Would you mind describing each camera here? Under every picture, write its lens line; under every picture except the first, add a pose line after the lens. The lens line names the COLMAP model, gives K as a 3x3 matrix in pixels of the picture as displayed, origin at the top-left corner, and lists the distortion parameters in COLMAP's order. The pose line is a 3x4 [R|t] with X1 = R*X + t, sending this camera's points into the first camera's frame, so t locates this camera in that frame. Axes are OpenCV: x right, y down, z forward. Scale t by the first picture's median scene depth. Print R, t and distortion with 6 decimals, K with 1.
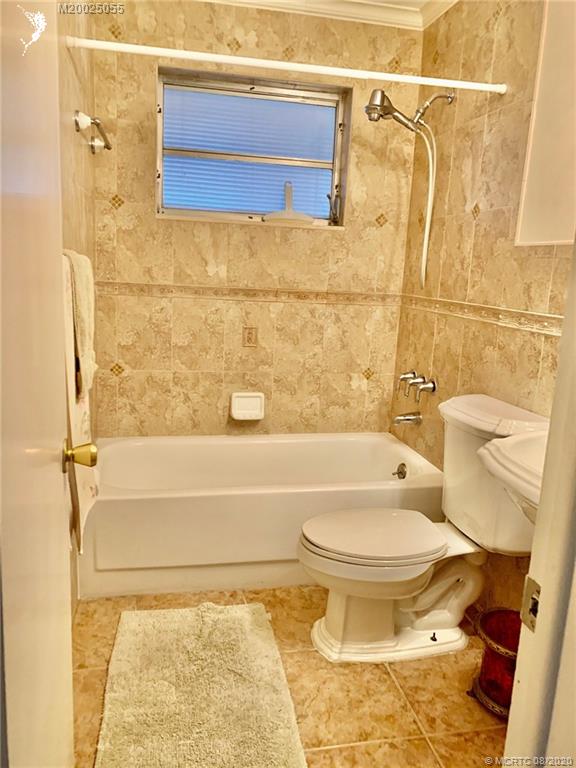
lens RADIAL K [[583.3, 0, 282.6], [0, 583.3, 387.0], [0, 0, 1]] dist [0.025204, -0.037606]
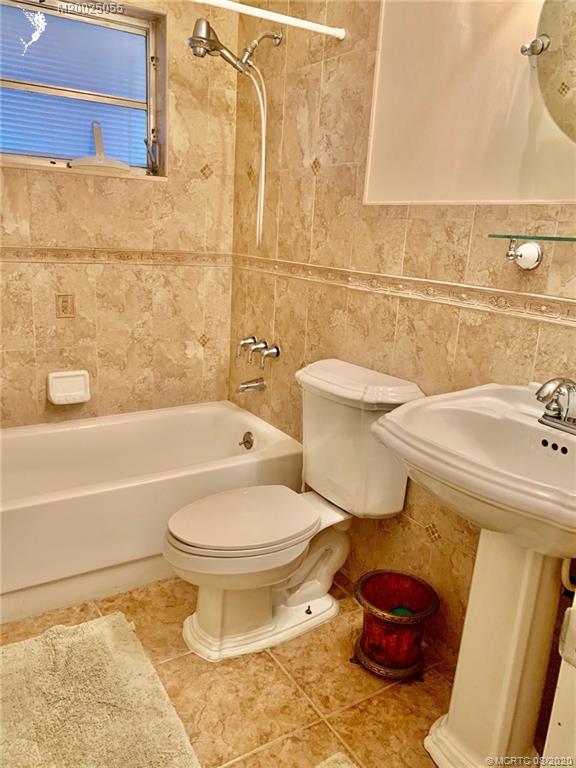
lens RADIAL K [[583.3, 0, 286.0], [0, 583.3, 387.9], [0, 0, 1]] dist [0.025204, -0.037606]
pose [[0.936841, -0.088207, 0.338450, -0.070524], [0.061402, 0.994126, 0.089126, -0.030716], [-0.344323, -0.062715, 0.936754, 0.105747]]
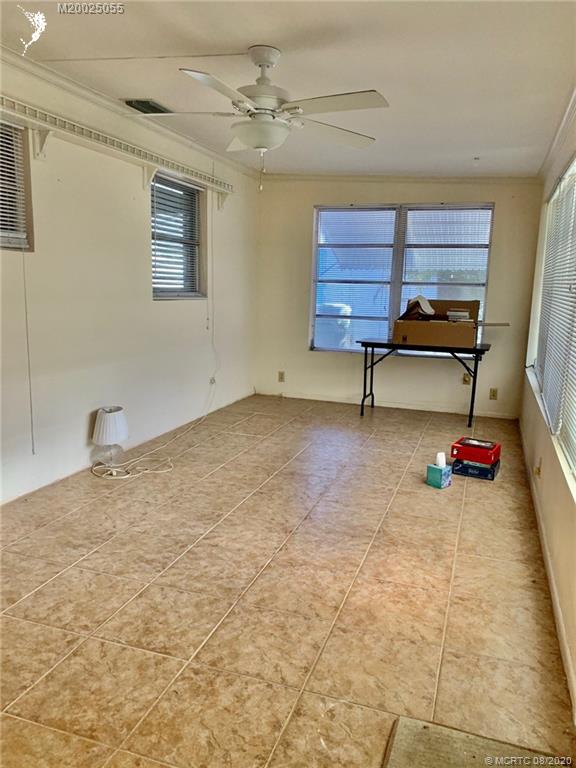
lens RADIAL K [[583.3, 0, 288.5], [0, 583.3, 384.9], [0, 0, 1]] dist [0.025204, -0.037606]
pose [[-0.510274, 0.085643, -0.855737, 0.620447], [-0.215572, 0.950525, 0.223675, -0.240120], [0.832556, 0.298609, -0.466566, 1.293623]]
